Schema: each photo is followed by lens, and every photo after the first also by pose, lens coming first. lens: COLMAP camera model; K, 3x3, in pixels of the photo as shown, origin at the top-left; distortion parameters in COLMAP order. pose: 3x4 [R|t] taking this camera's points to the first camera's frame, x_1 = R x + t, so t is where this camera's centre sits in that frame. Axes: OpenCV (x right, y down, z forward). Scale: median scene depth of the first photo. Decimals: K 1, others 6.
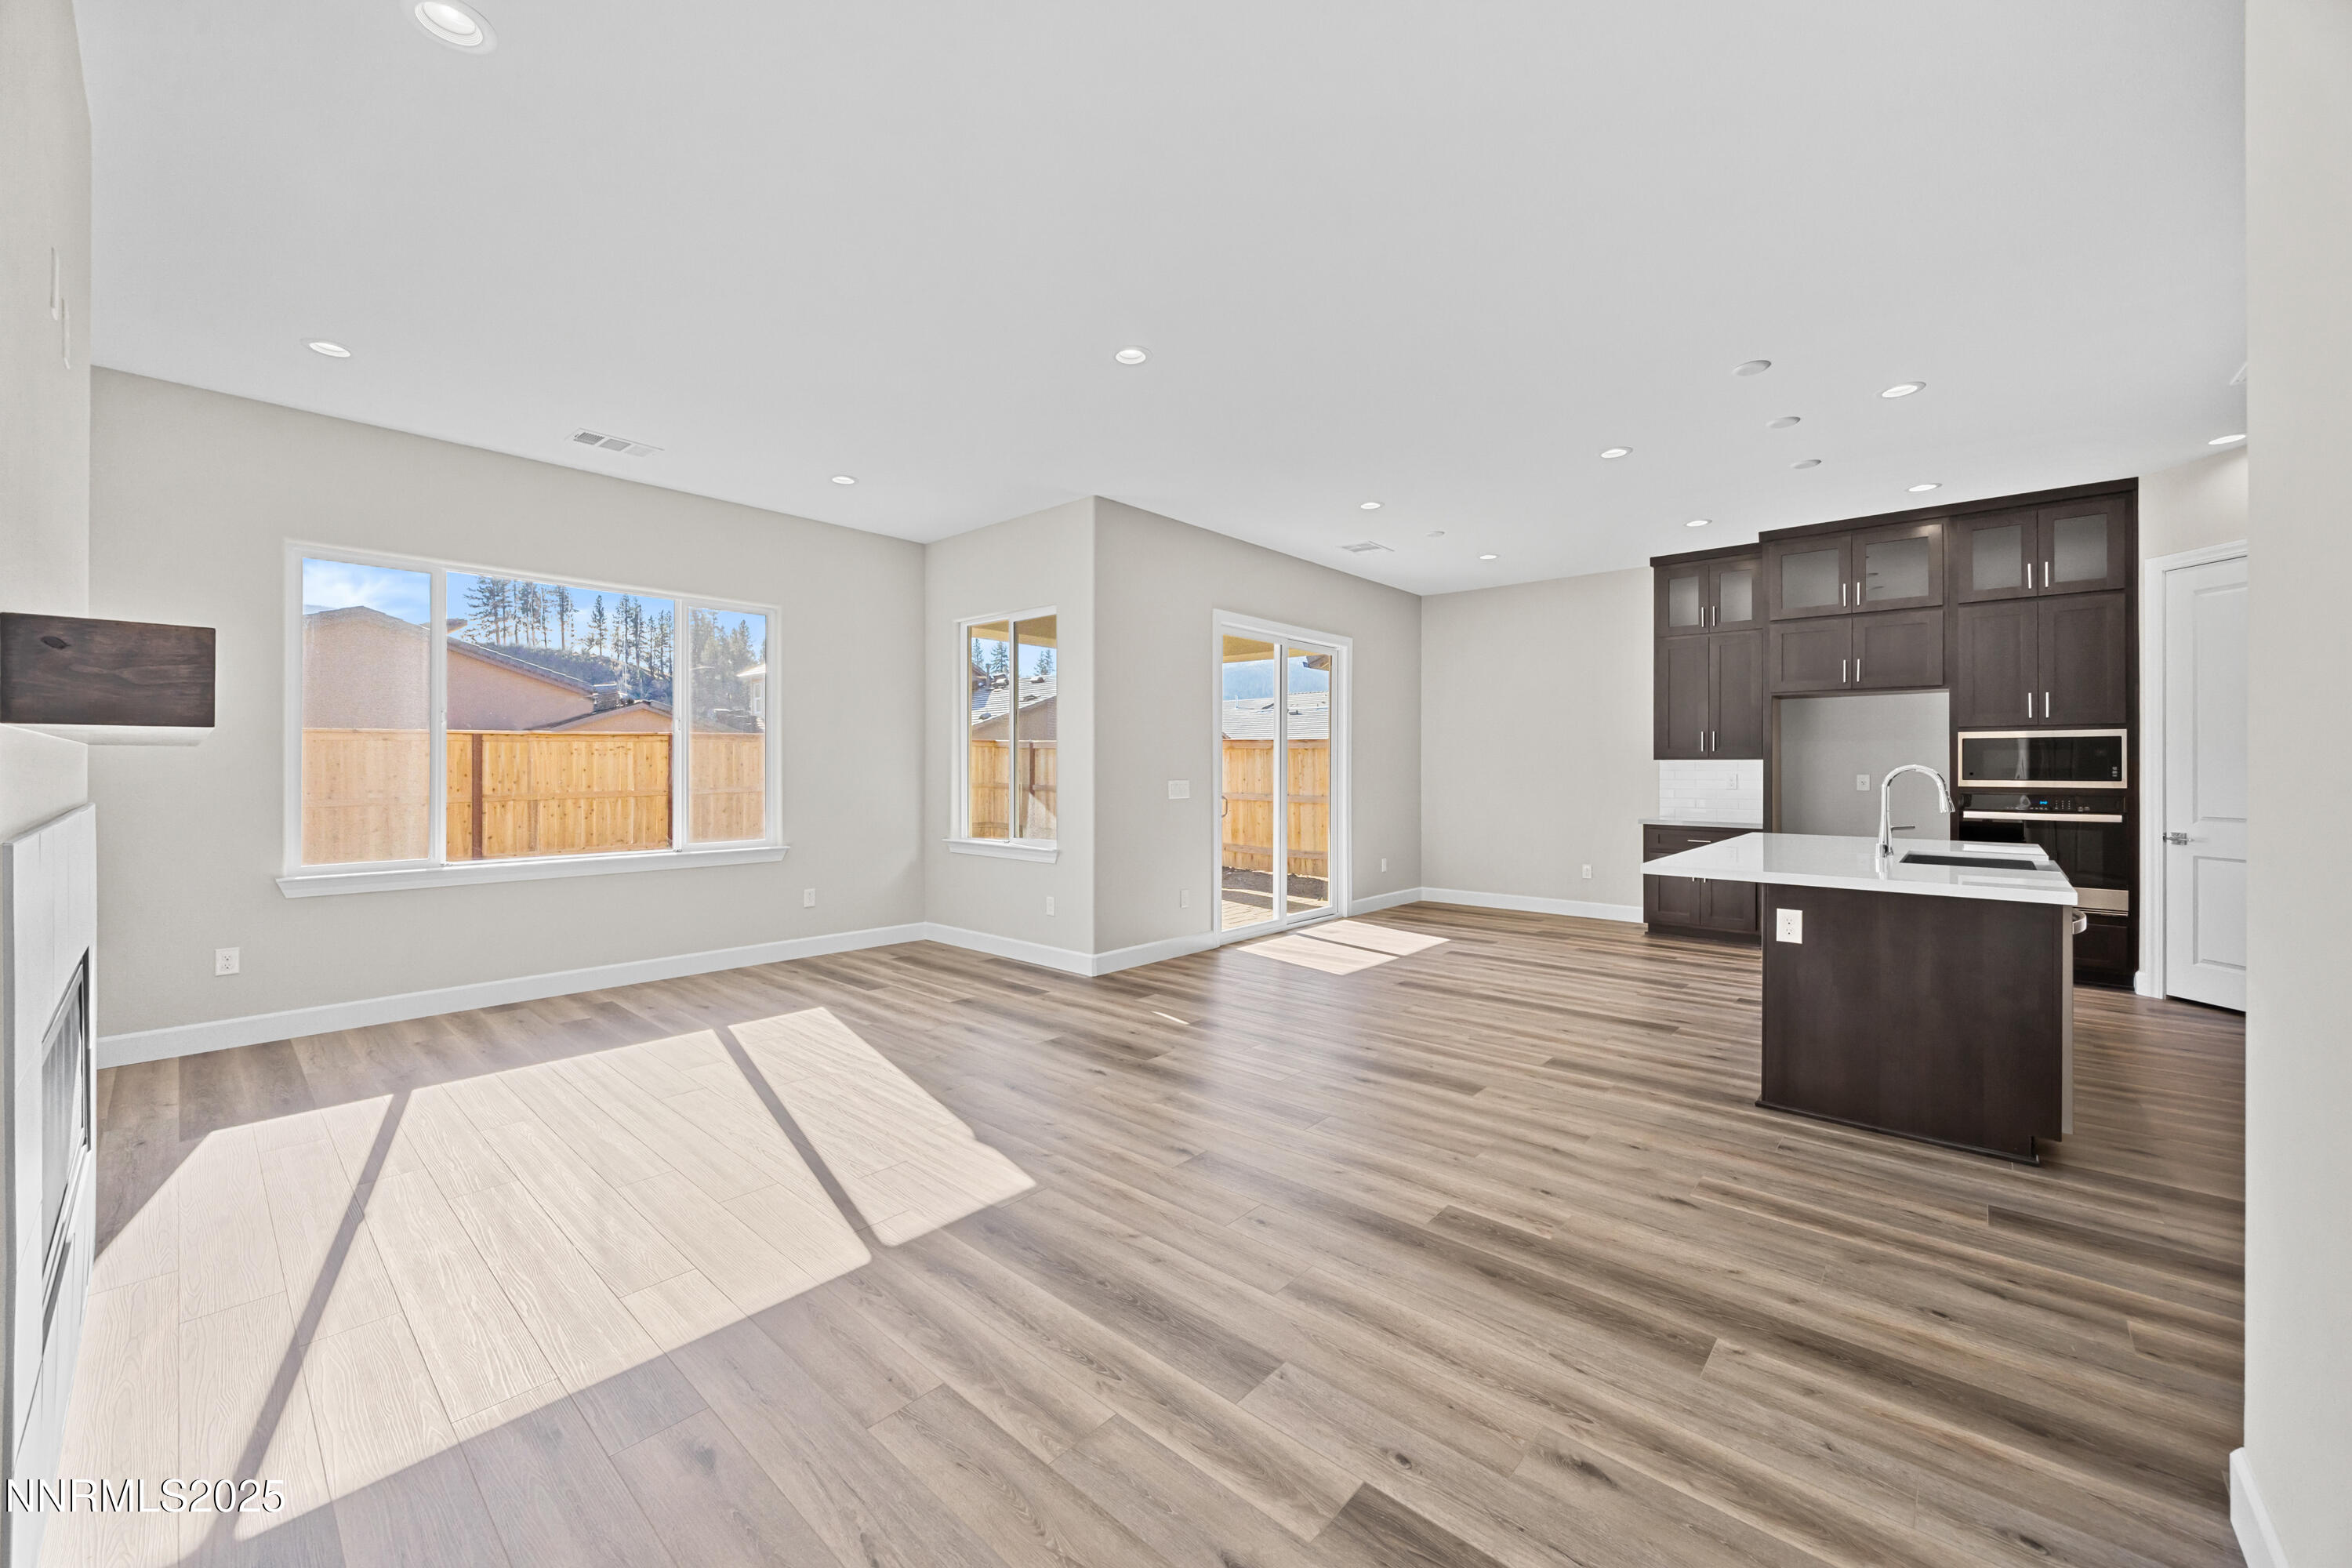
lens RADIAL K [[897.0, 0, 1177.6], [0, 897.0, 764.6], [0, 0, 1]] dist [-0.003916, 0.000084]
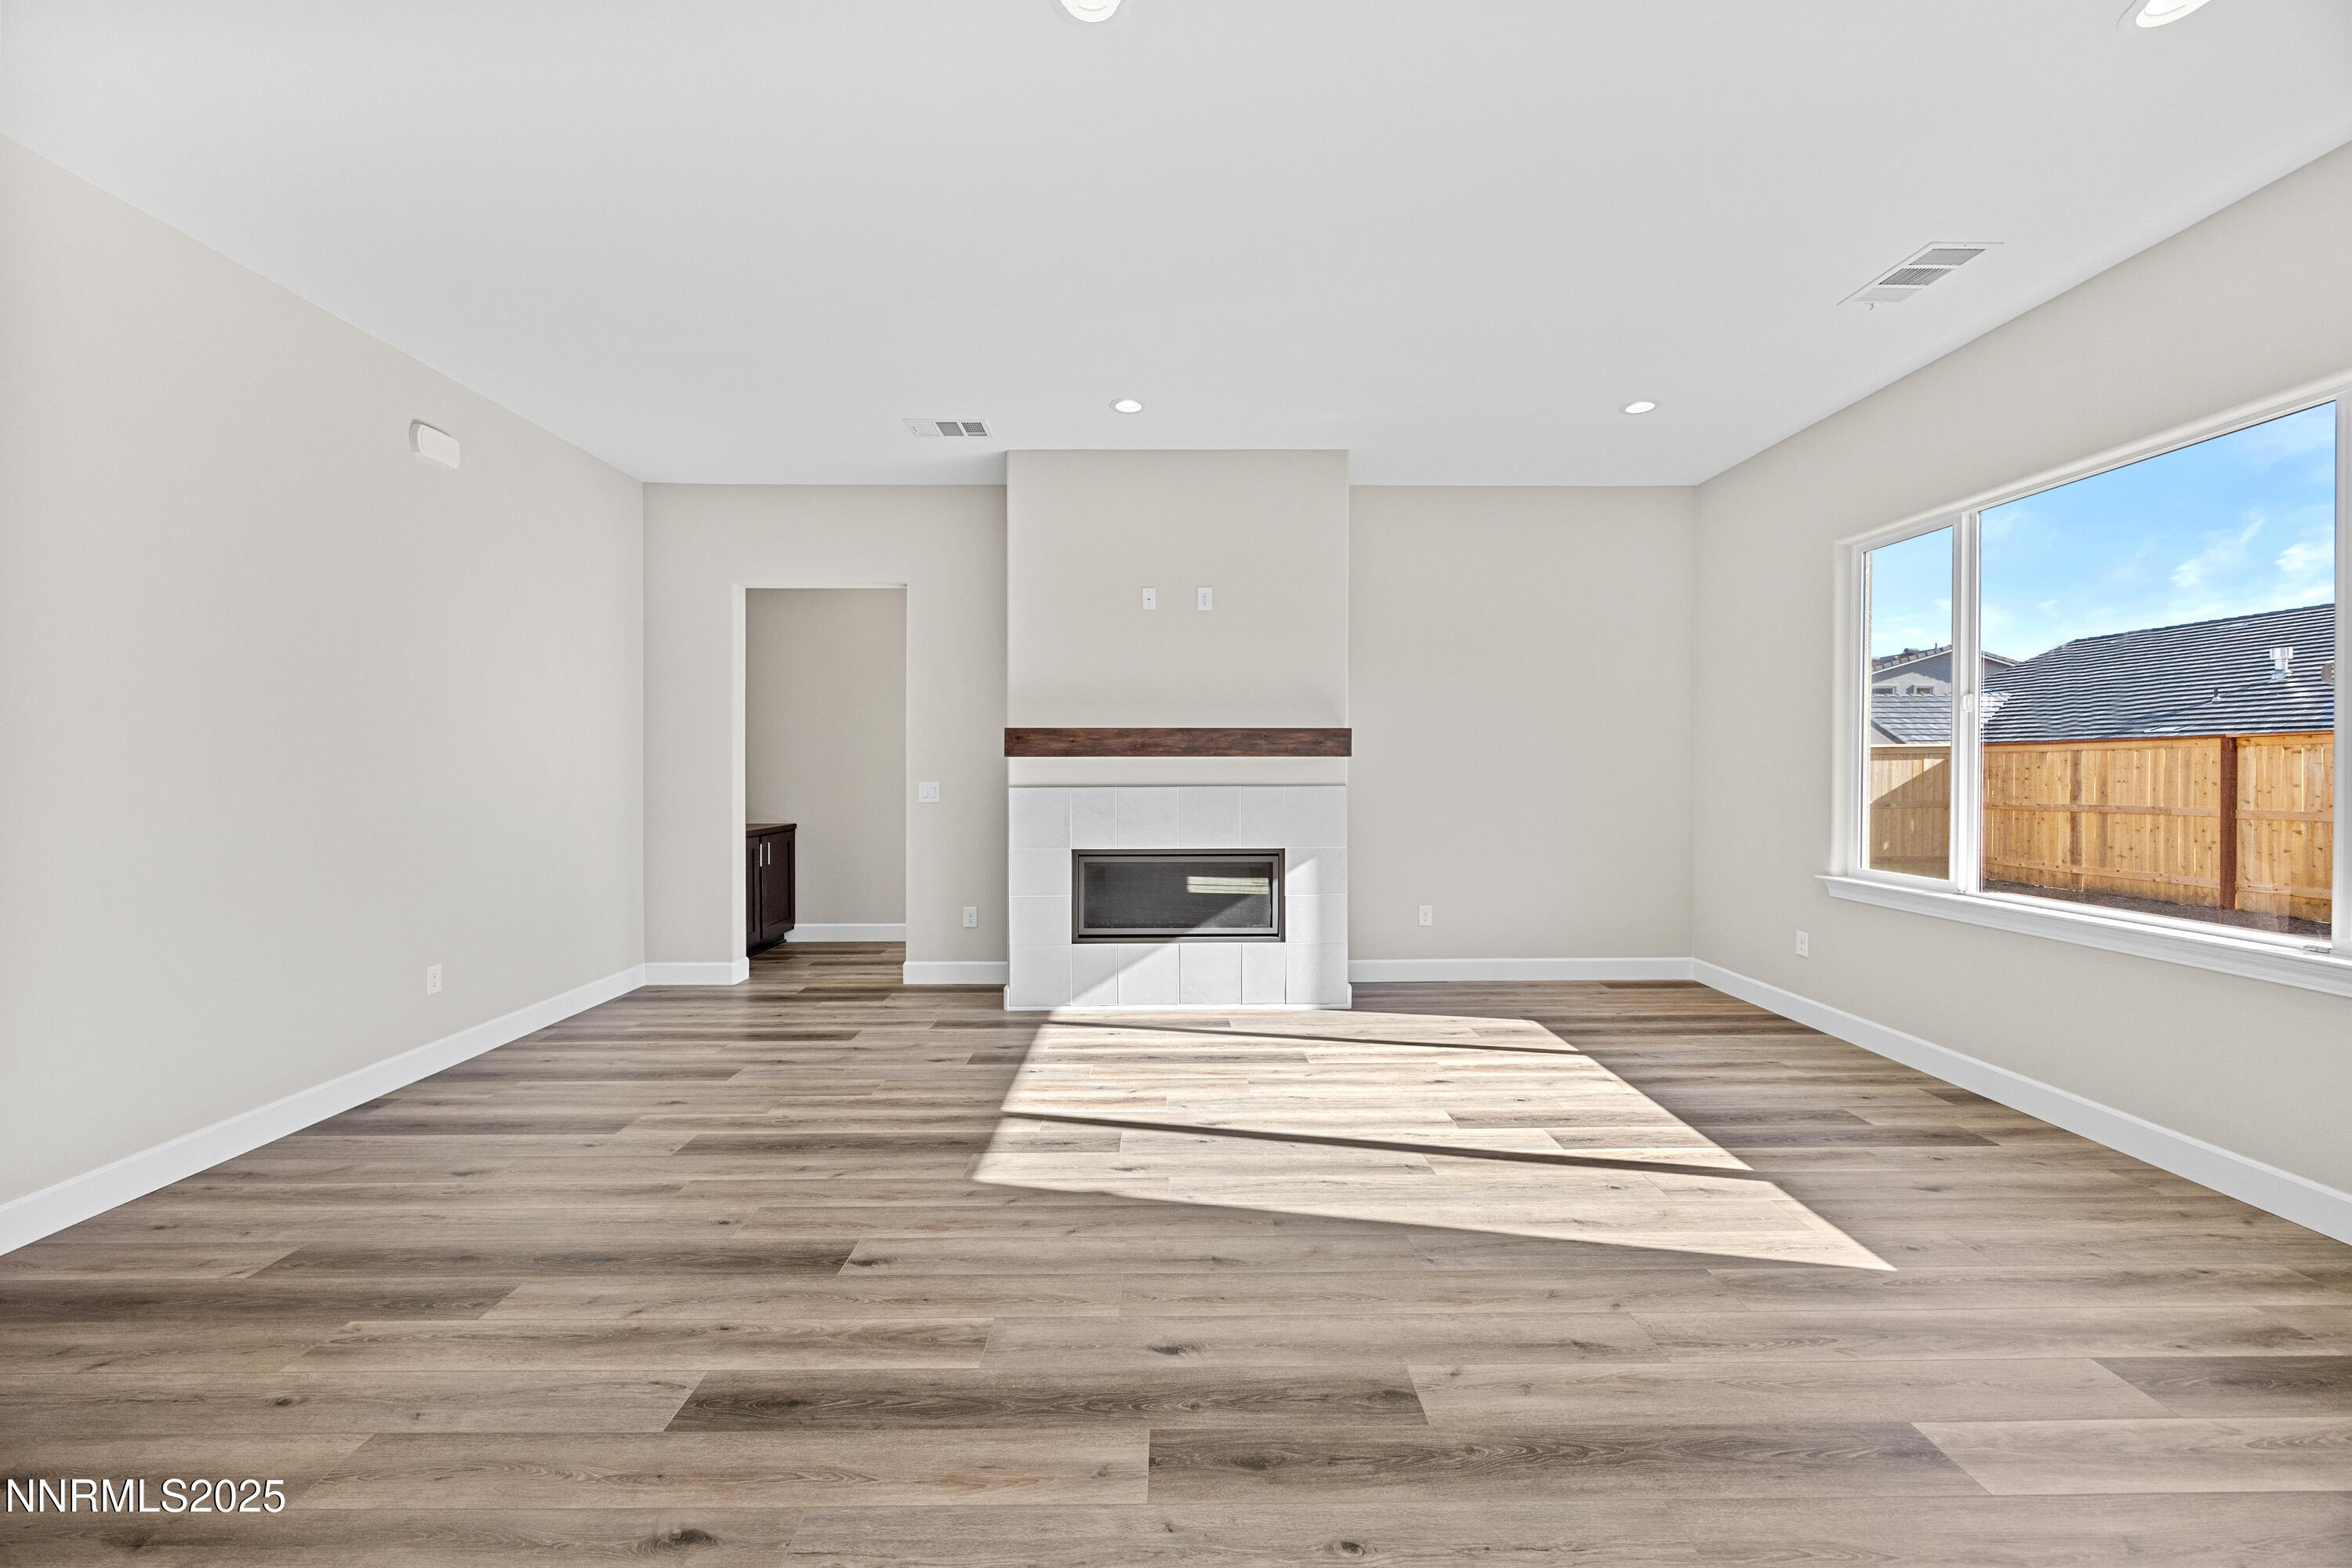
lens RADIAL K [[897.0, 0, 1179.5], [0, 897.0, 770.1], [0, 0, 1]] dist [-0.003916, 0.000084]
pose [[-0.736242, 0.000618, -0.676718, 0.199898], [0.002453, 0.999995, -0.001755, 0.004202], [0.676714, -0.002952, -0.736240, 1.052860]]
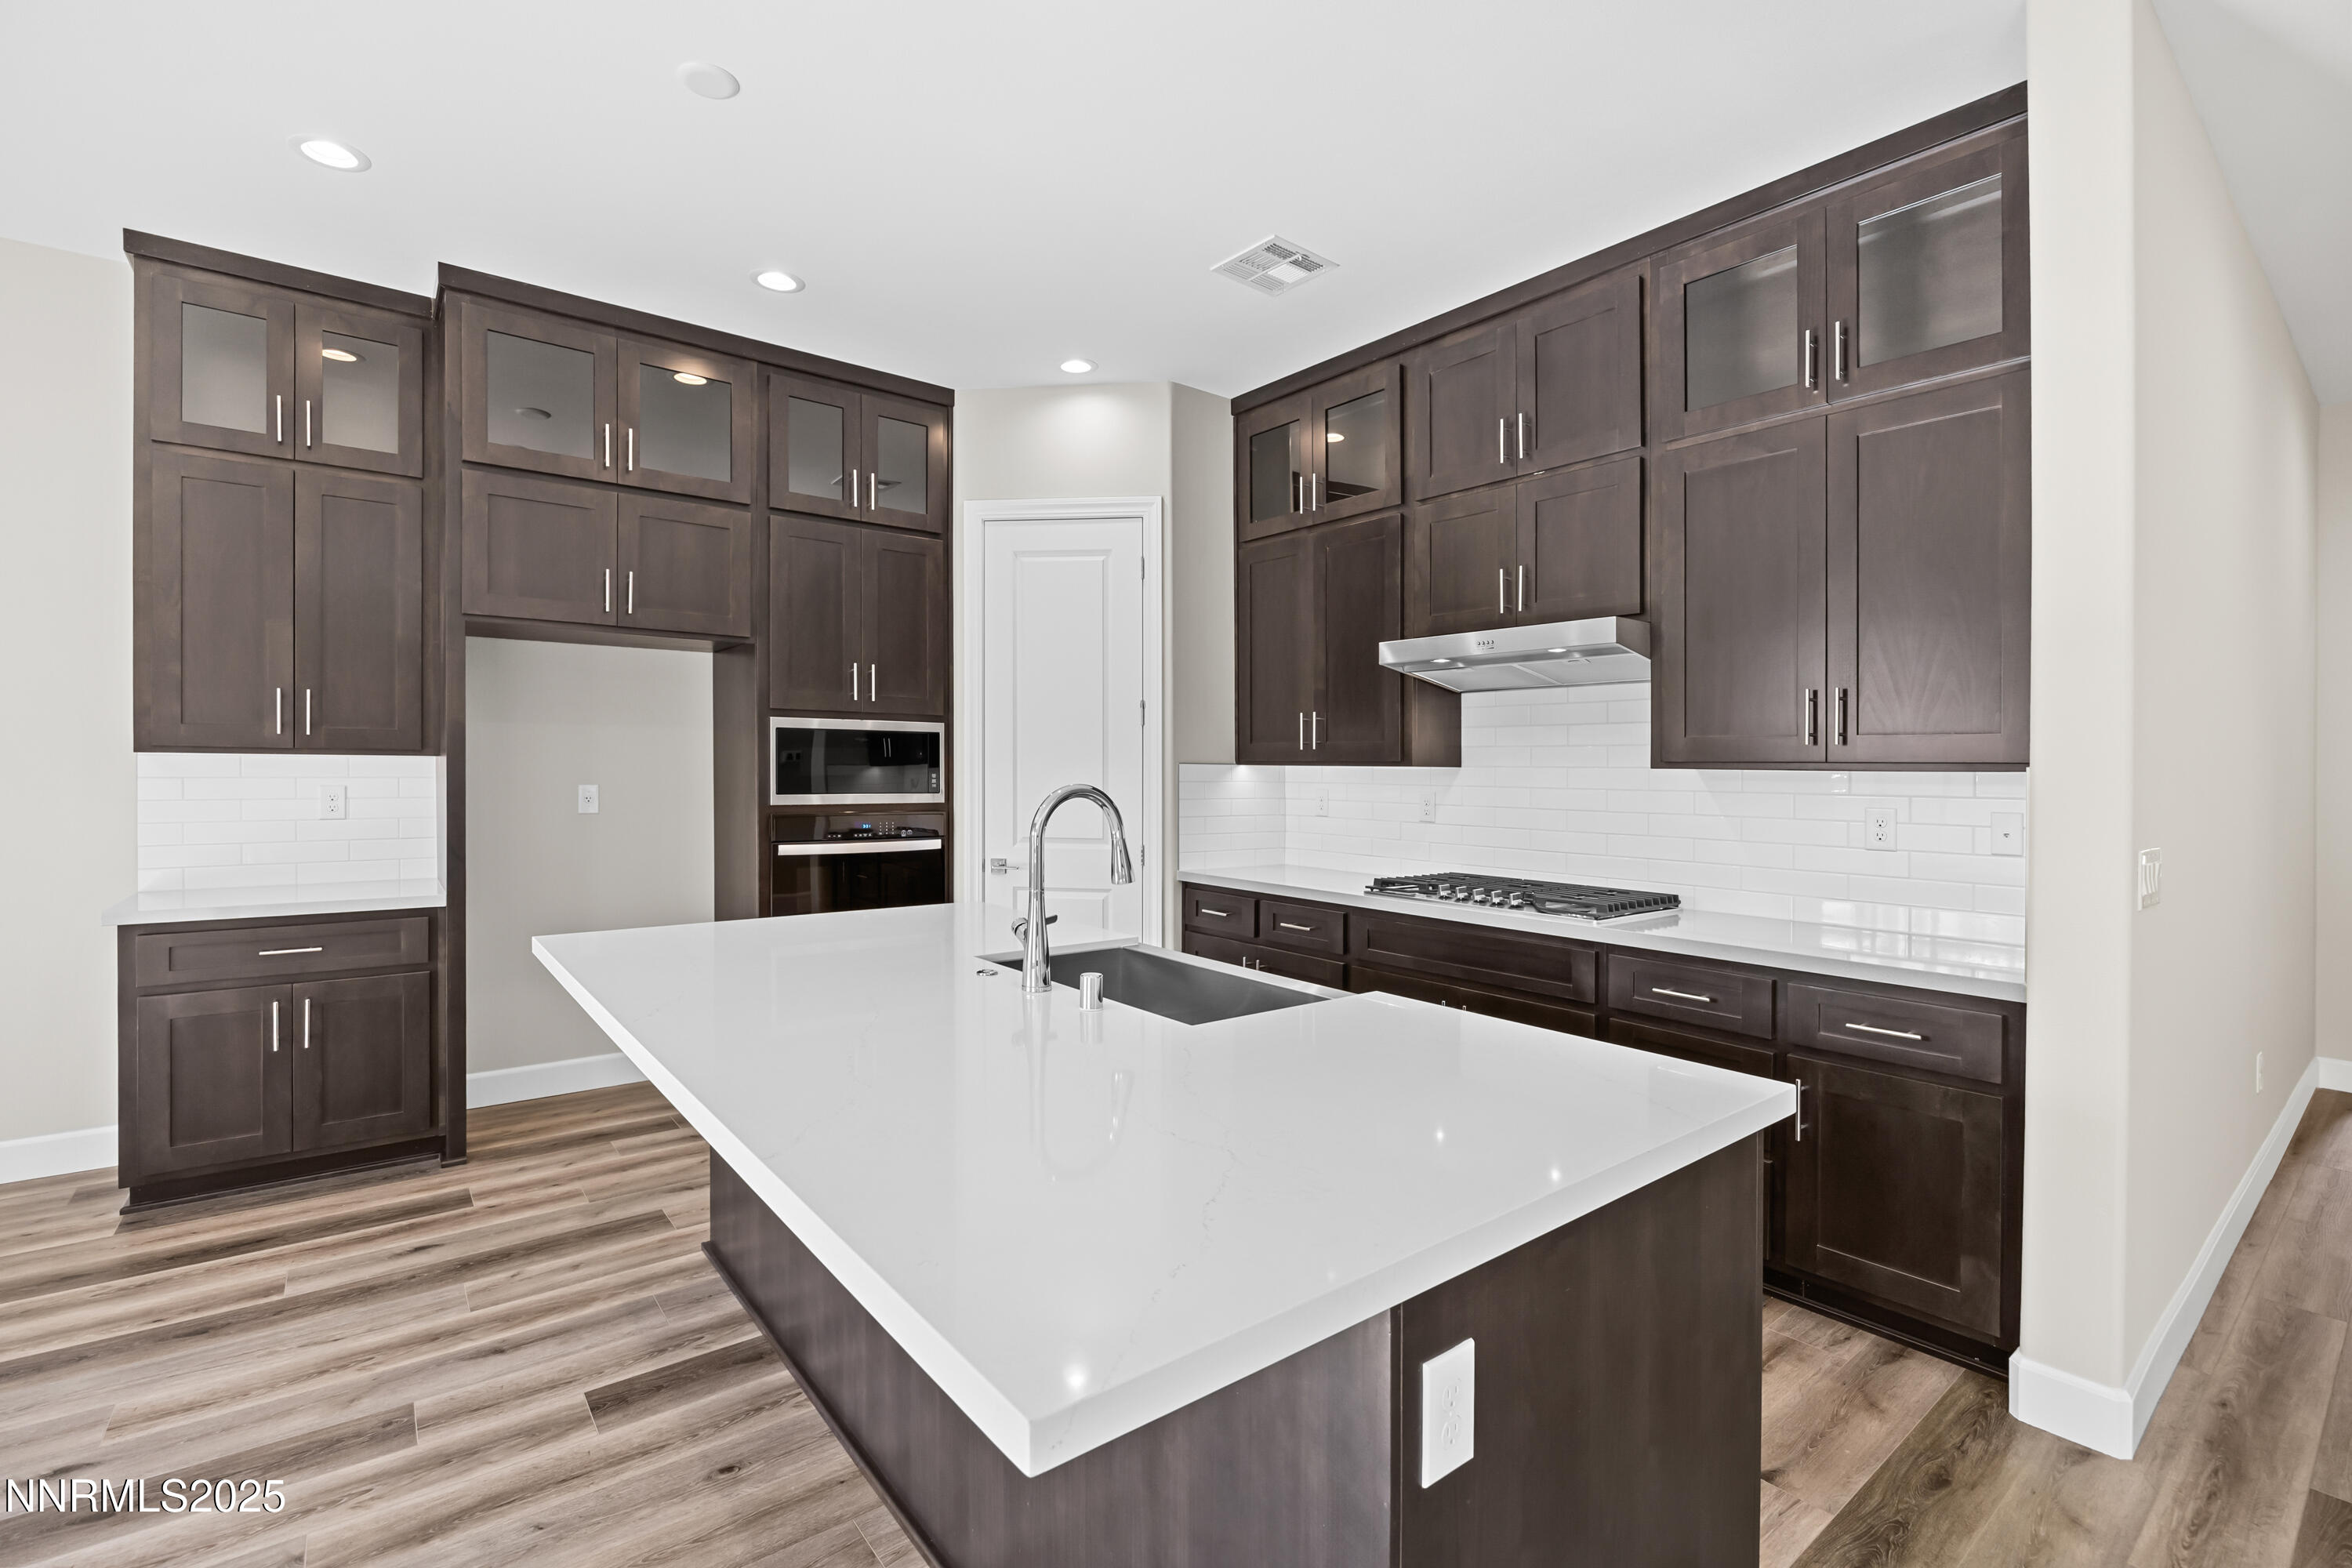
lens RADIAL K [[1047.5, 0, 1169.8], [0, 1047.5, 770.8], [0, 0, 1]] dist [-0.009849, 0.000879]
pose [[0.173245, -0.003597, 0.984872, 0.240684], [-0.015065, 0.999867, 0.006302, -0.009016], [-0.984764, -0.015929, 0.173167, 0.690277]]
